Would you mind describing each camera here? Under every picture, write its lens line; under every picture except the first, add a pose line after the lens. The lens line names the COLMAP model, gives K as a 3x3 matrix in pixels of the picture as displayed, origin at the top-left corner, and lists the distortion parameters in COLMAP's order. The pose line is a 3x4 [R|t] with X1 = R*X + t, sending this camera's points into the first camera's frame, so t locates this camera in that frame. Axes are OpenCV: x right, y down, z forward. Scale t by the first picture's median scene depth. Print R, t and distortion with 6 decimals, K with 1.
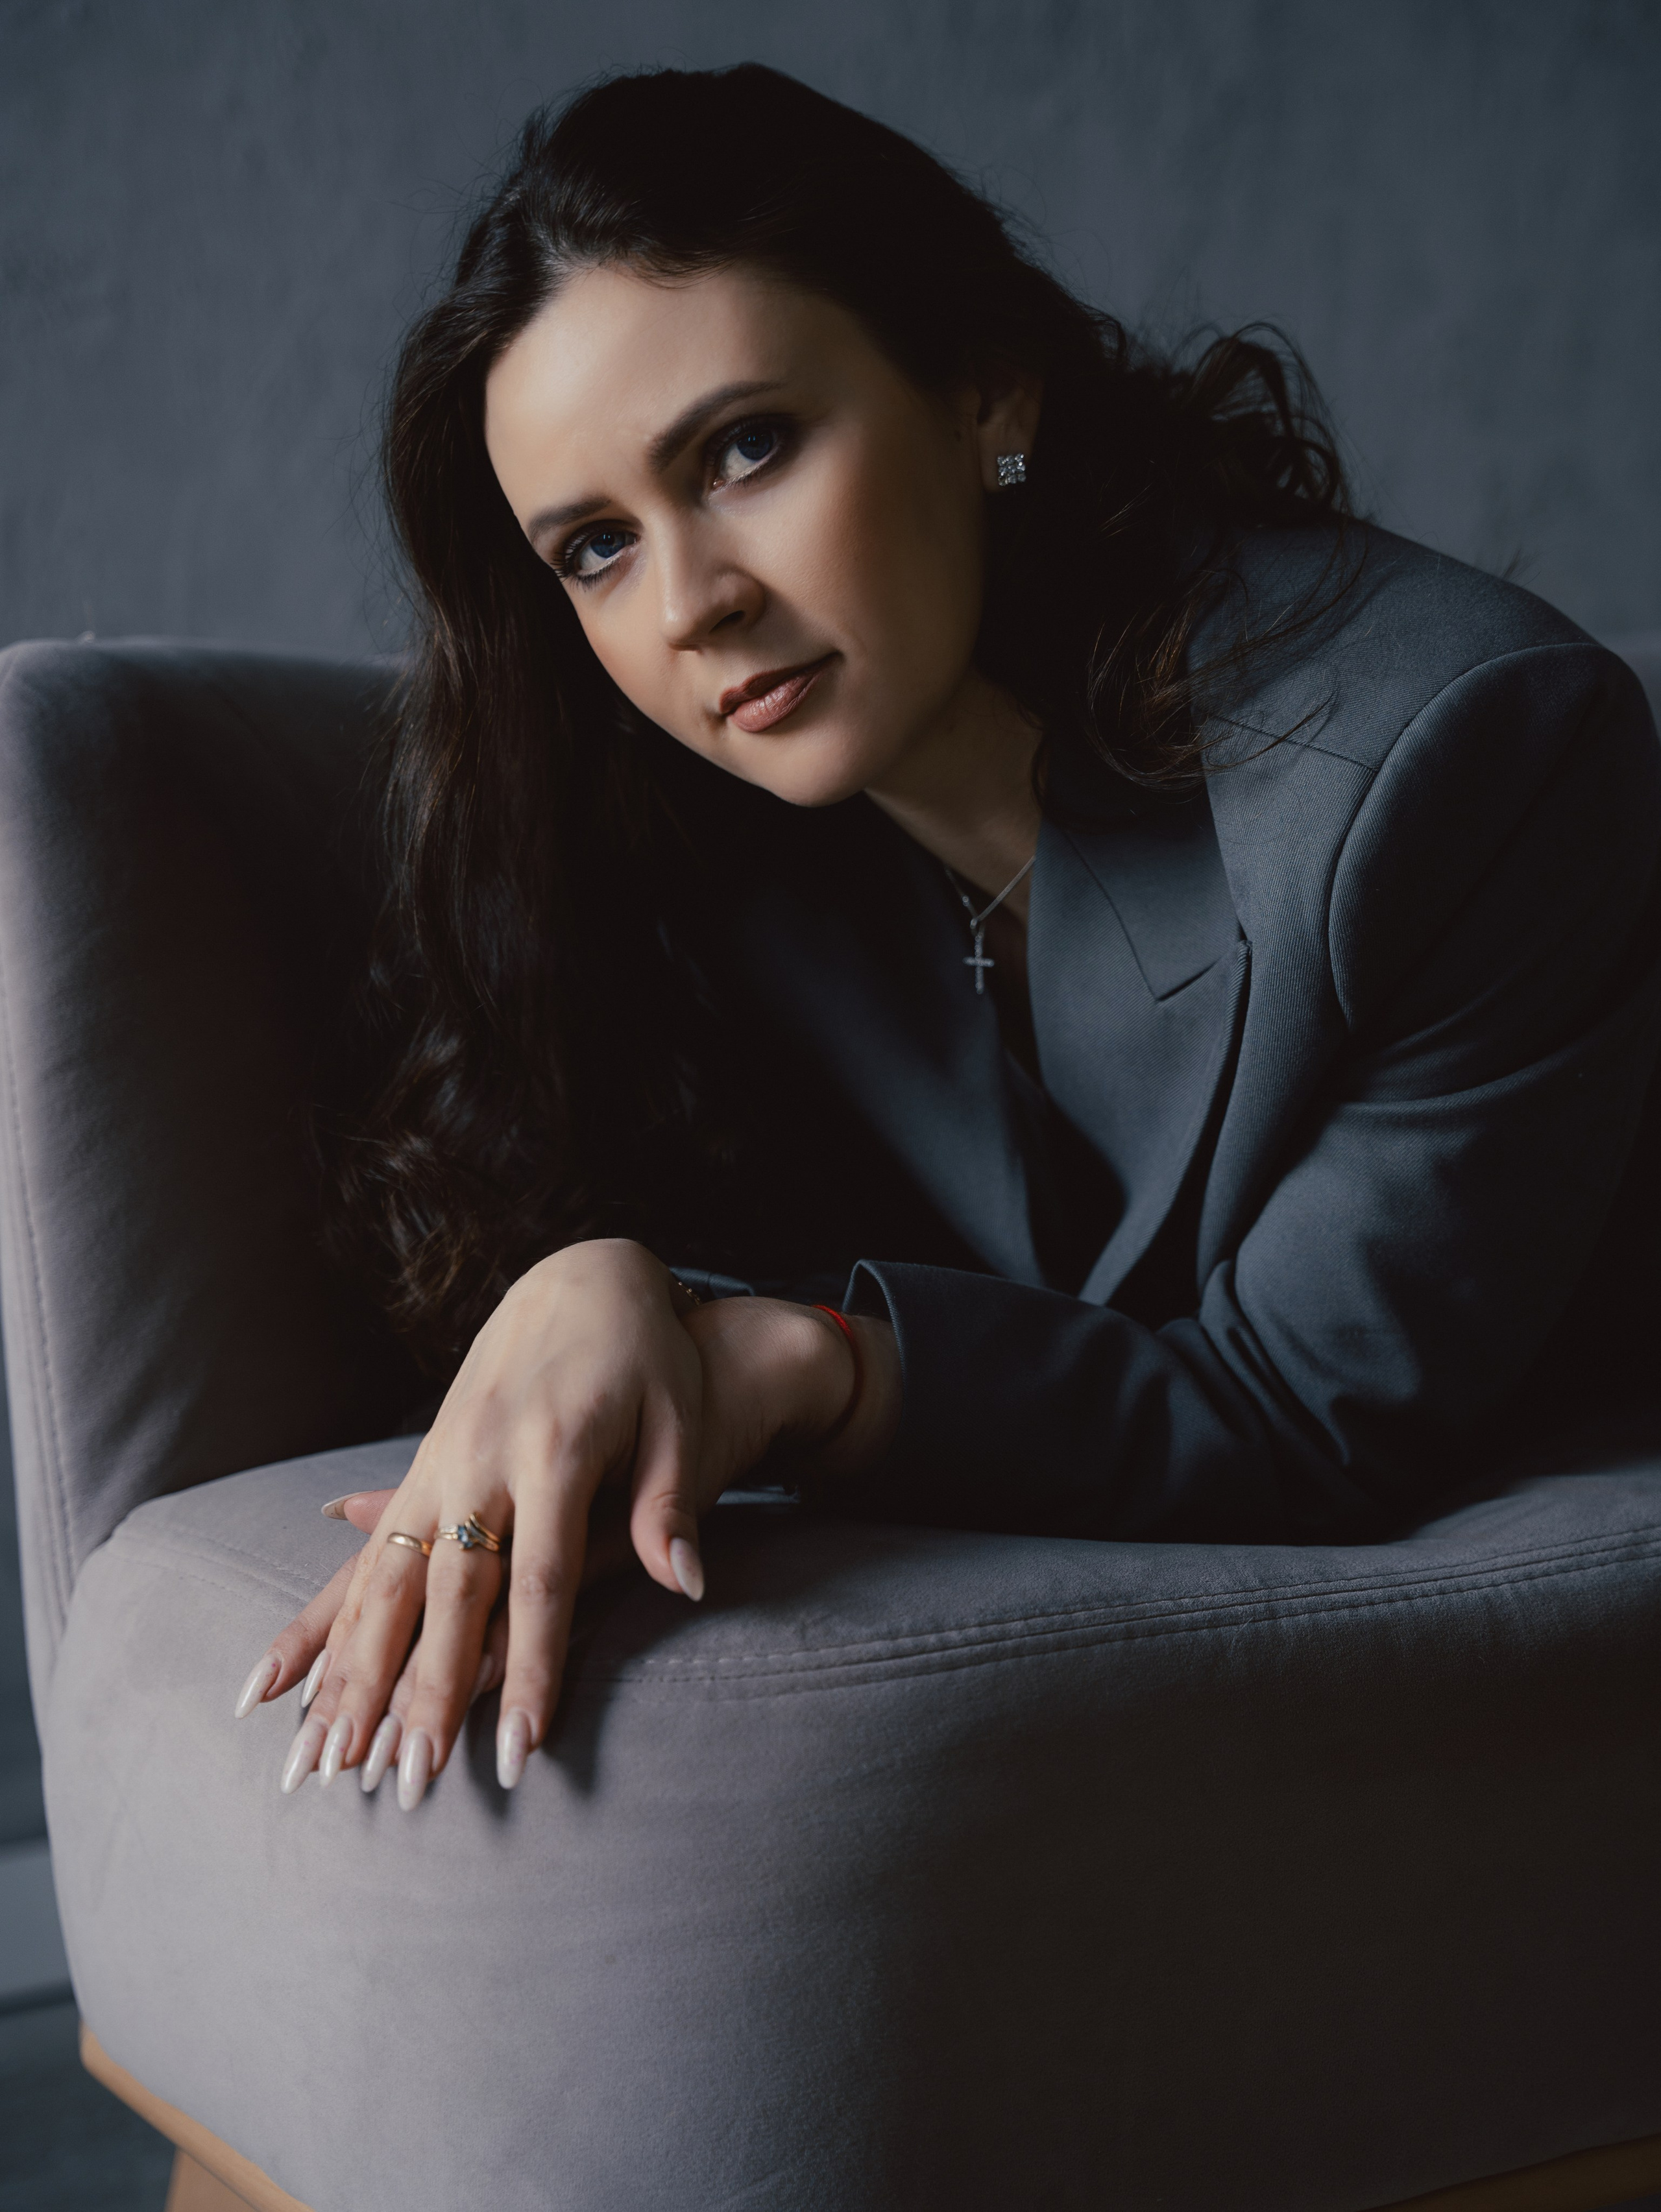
lens RADIAL K [[3612.0, 0, 830.5], [0, 3612.0, 1106.0], [0, 0, 1]] dist [0.143443, 0.064578]
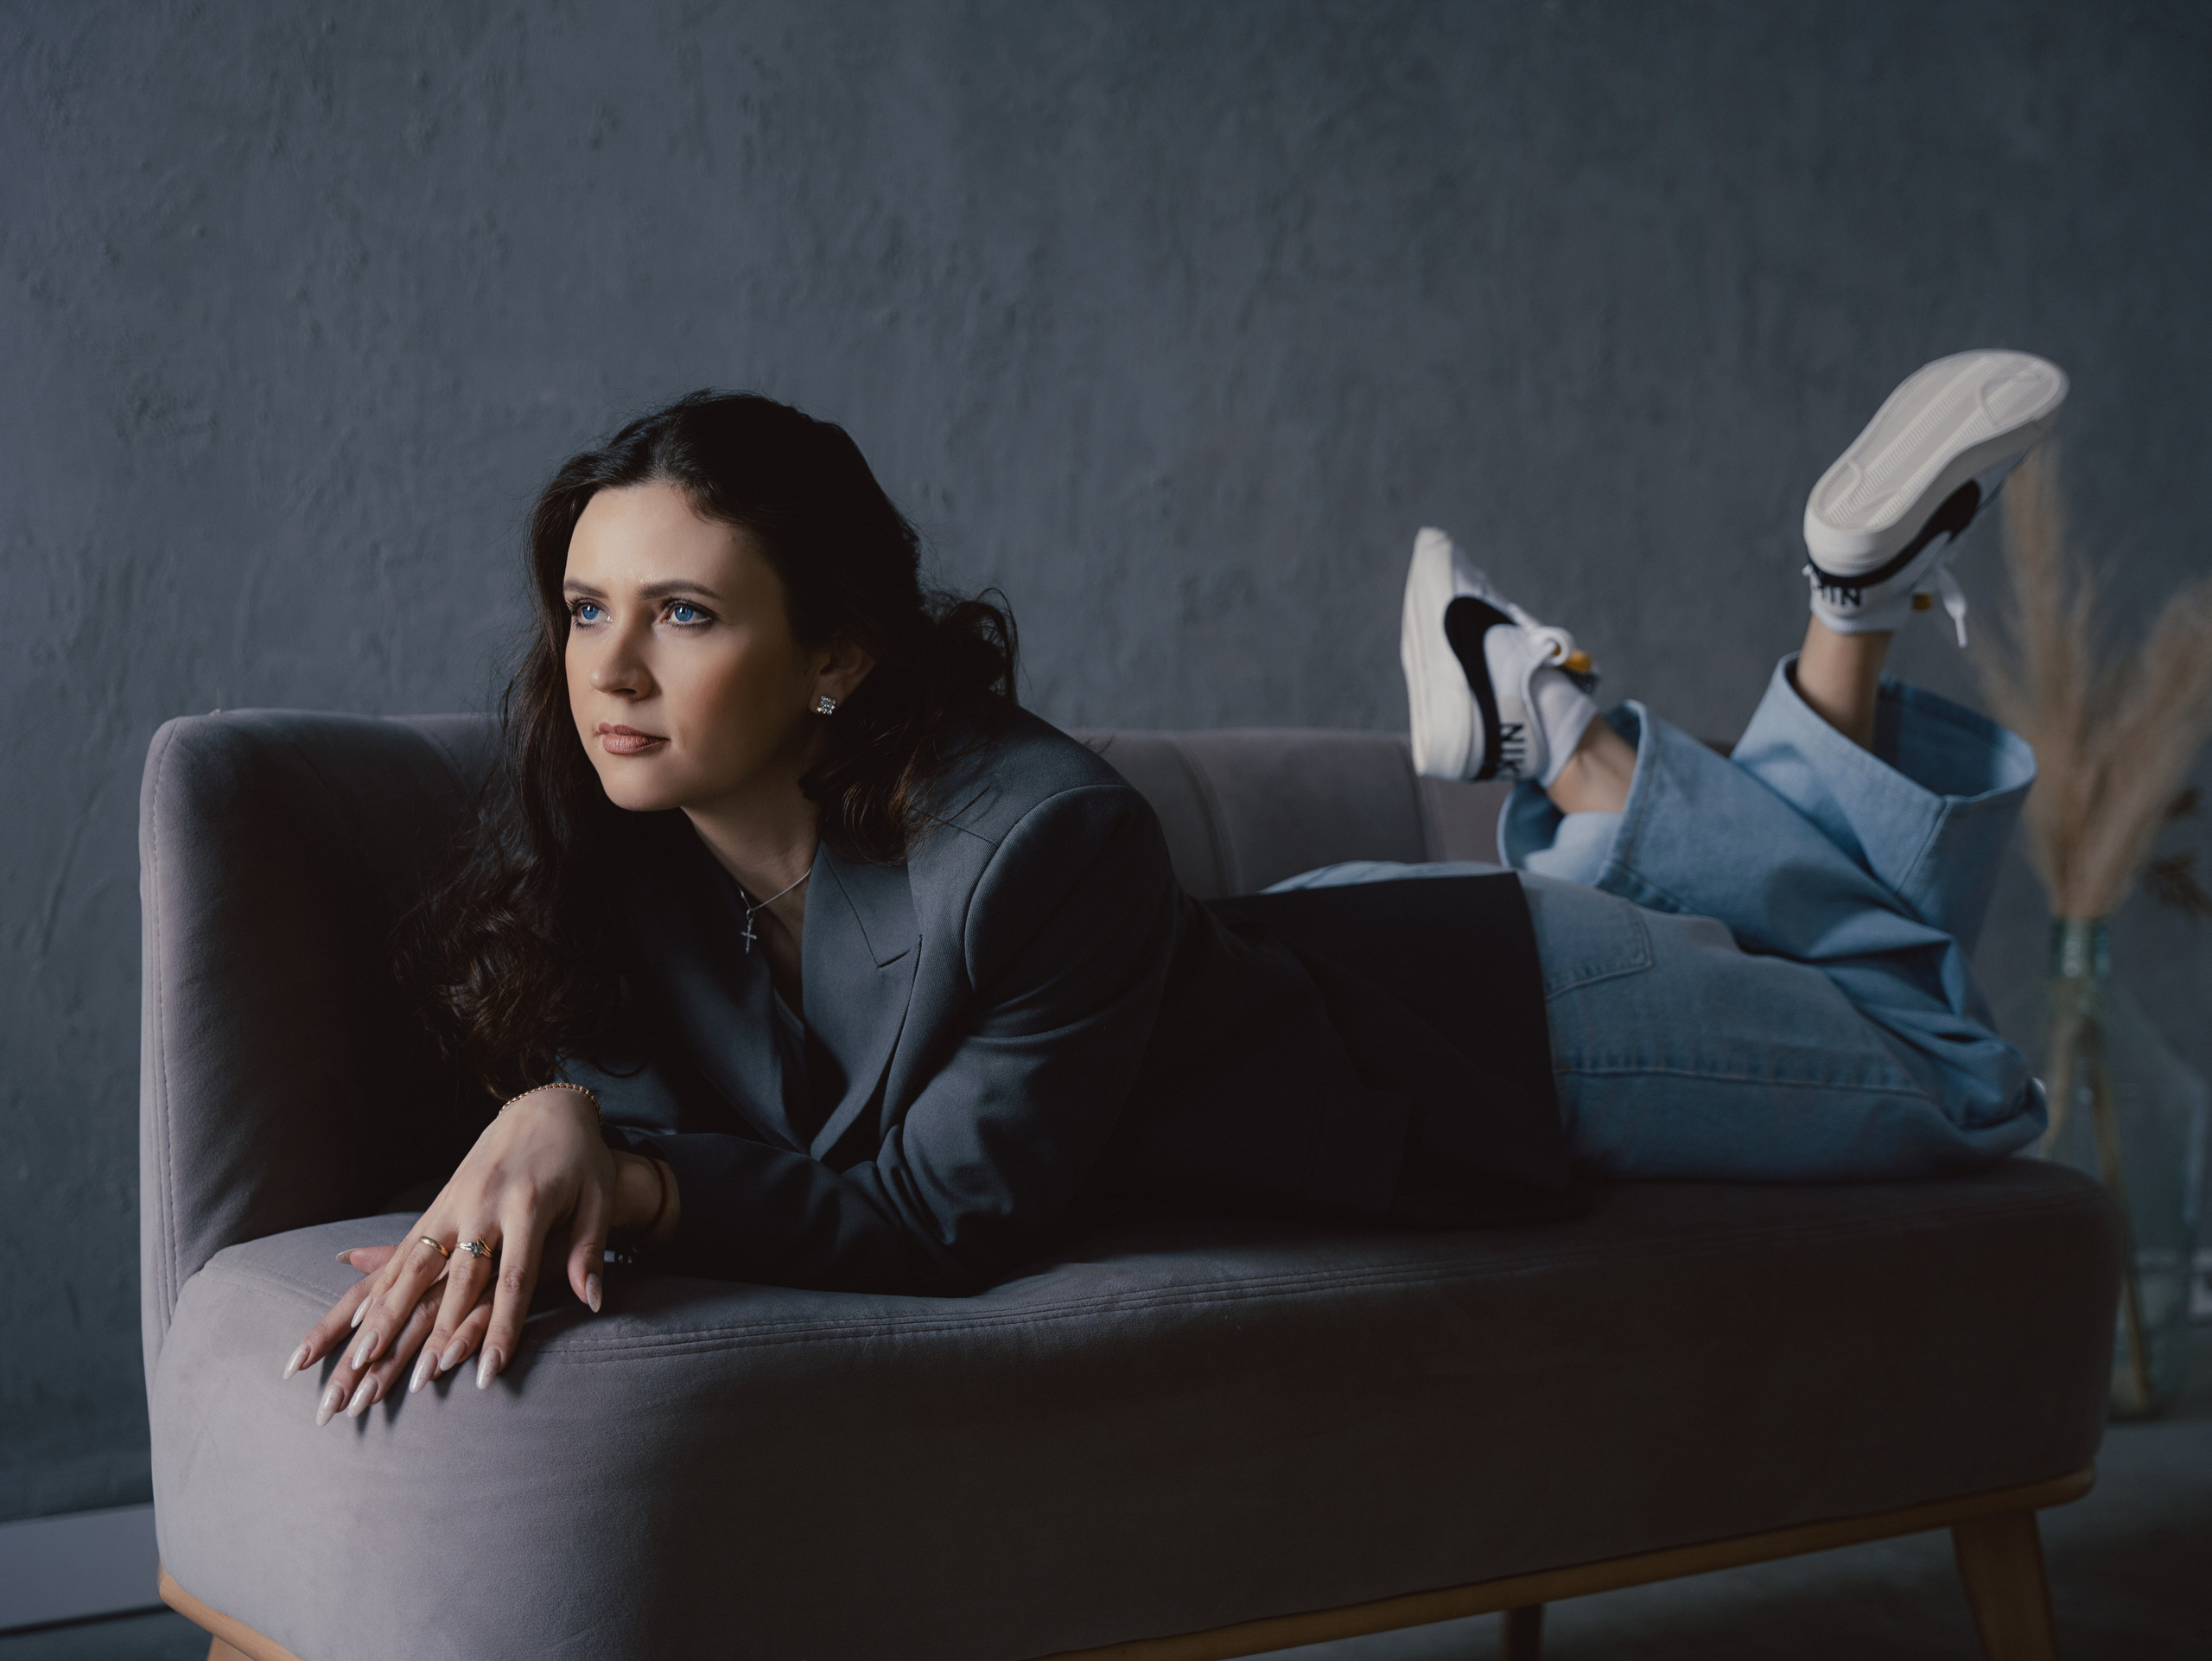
lens RADIAL K [[3329.4, 0, 1106.0], [0, 3329.4, 830.5], [0, 0, 1]] dist [0.026207, 0.517984]
pose [[0.992708, 0.055421, 0.107052, 0.035969], [-0.050631, 0.997613, -0.046962, -0.029488], [-0.109399, 0.041199, 0.993144, -0.582603]]
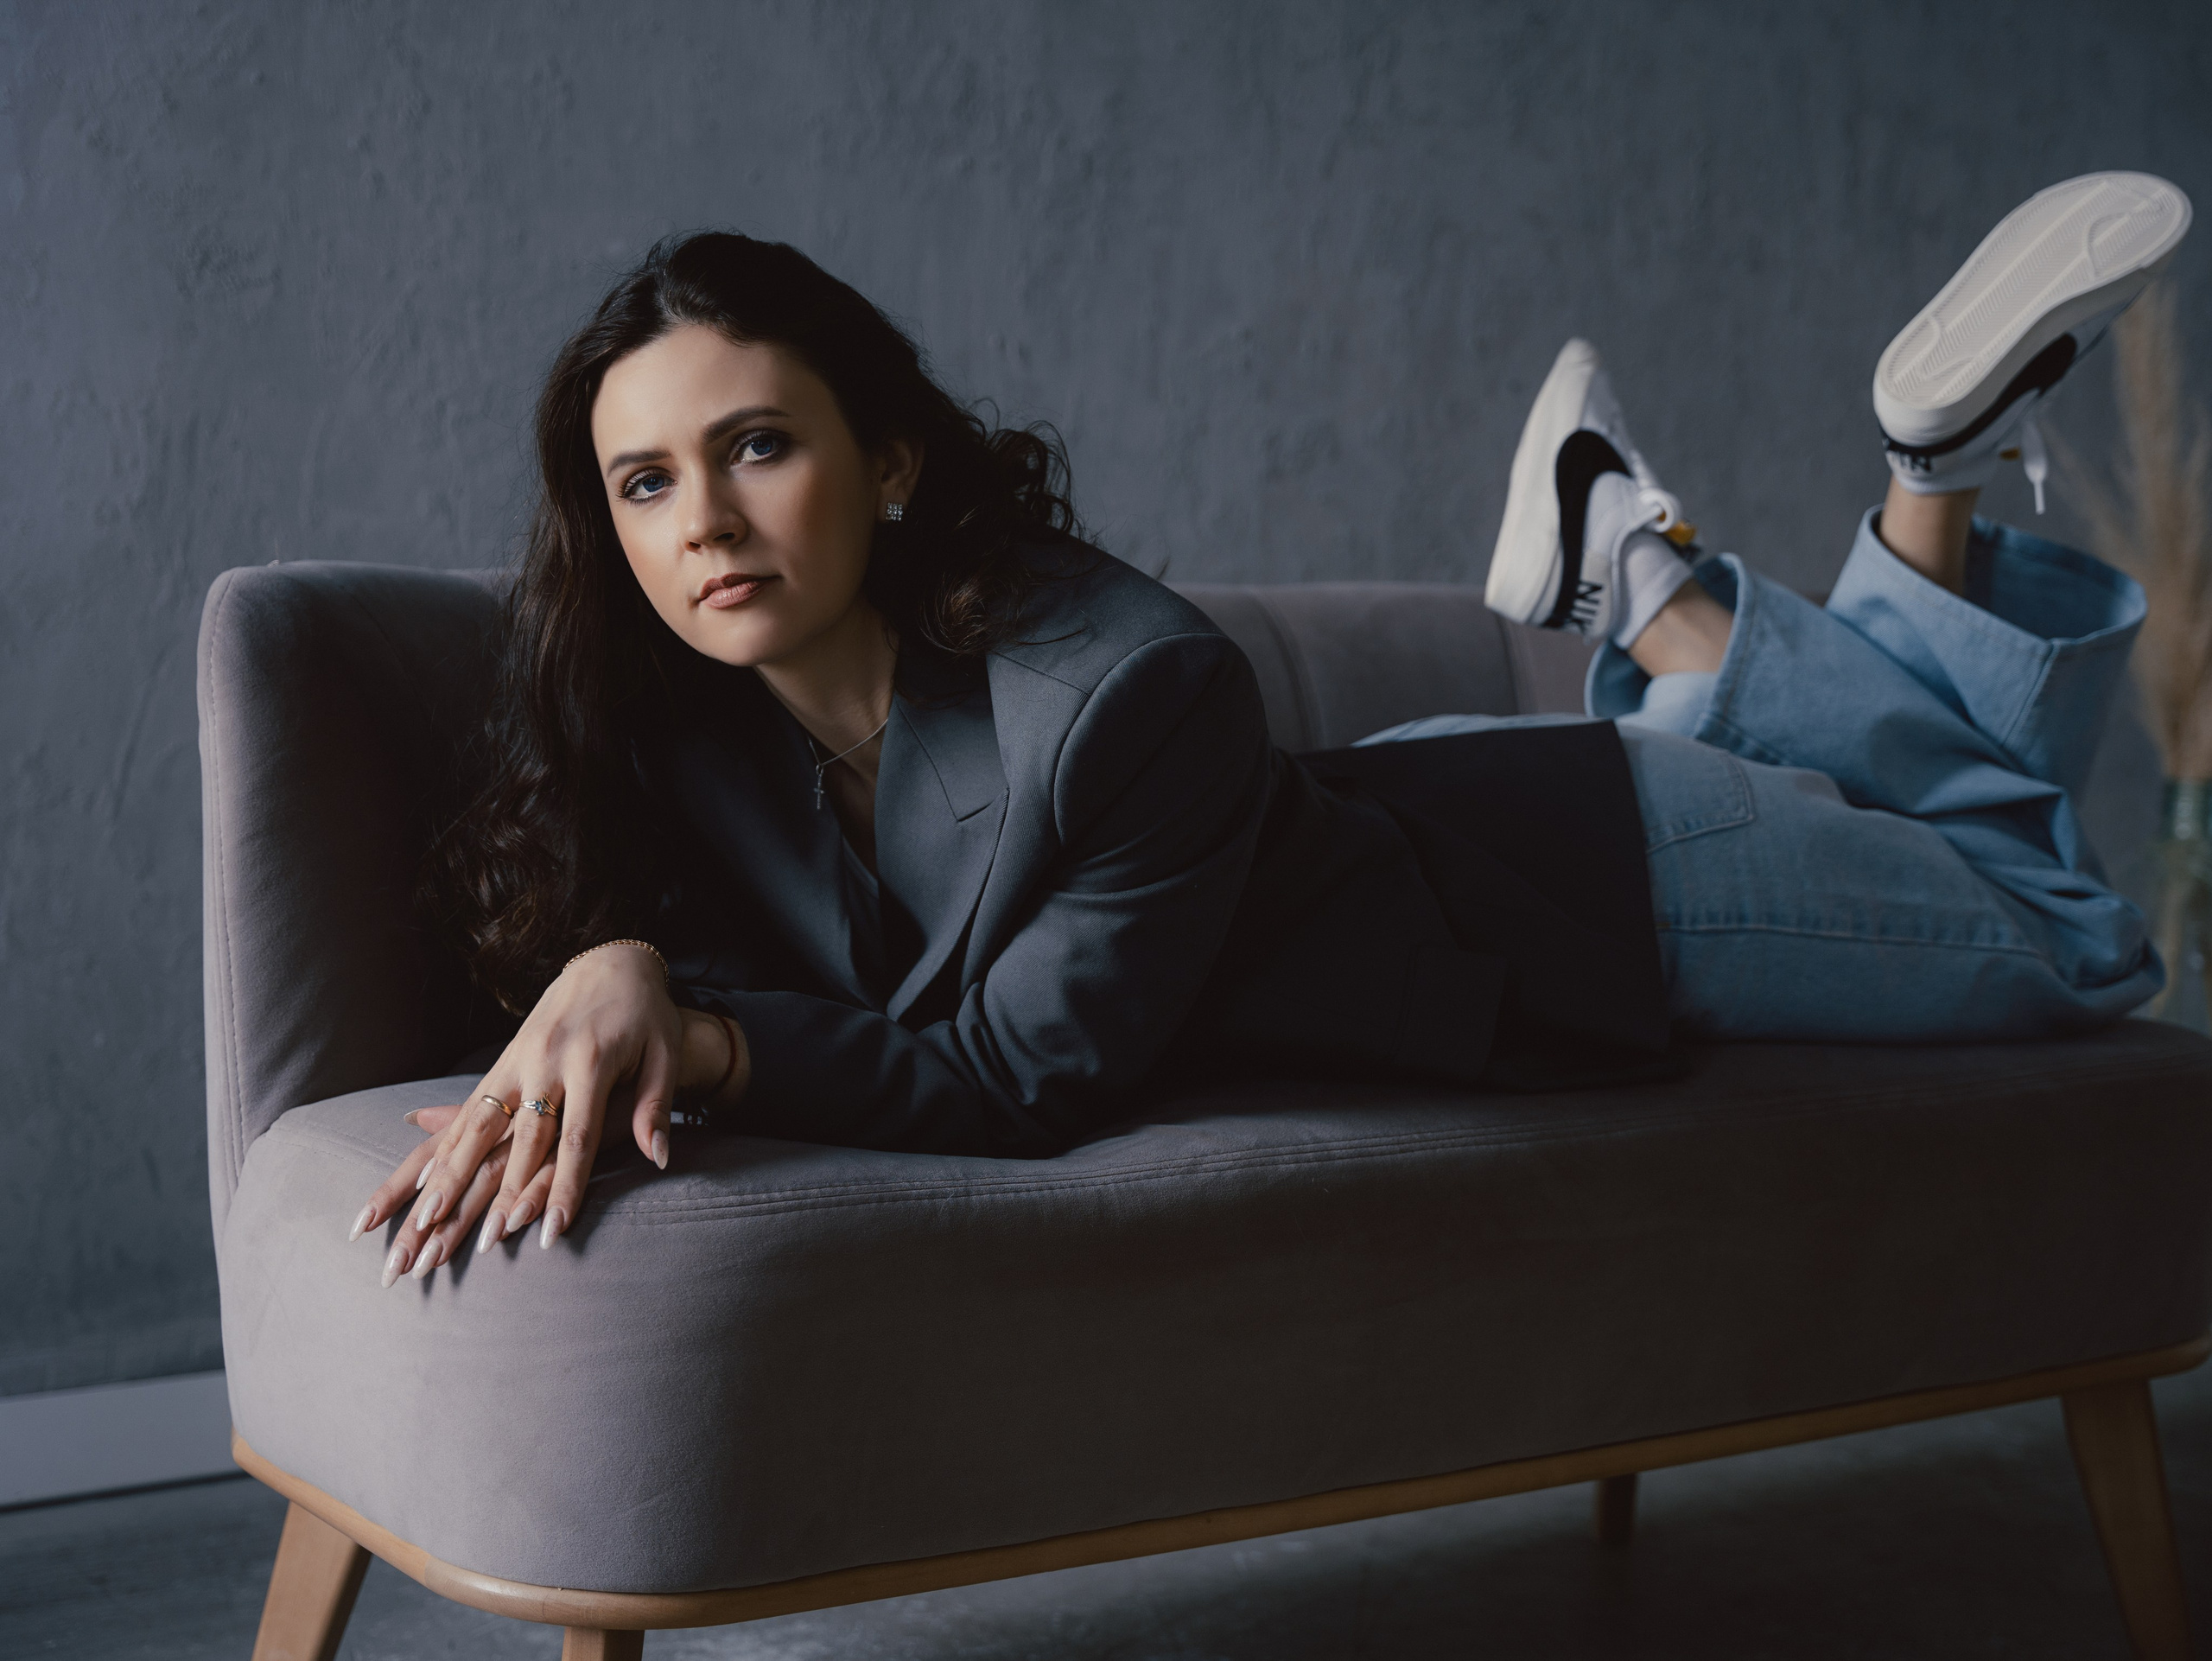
lens RADIAL K [[3322.3, 0, 1087.6], [0, 3322.3, 838.3], [0, 0, 1]] dist [0.032028, 0.488196]
pose [[0.995828, 0.047096, 0.078153, 0.044139], [-0.046629, 0.998882, -0.007789, -0.016471], [-0.078433, 0.004113, 0.996911, -0.528134]]
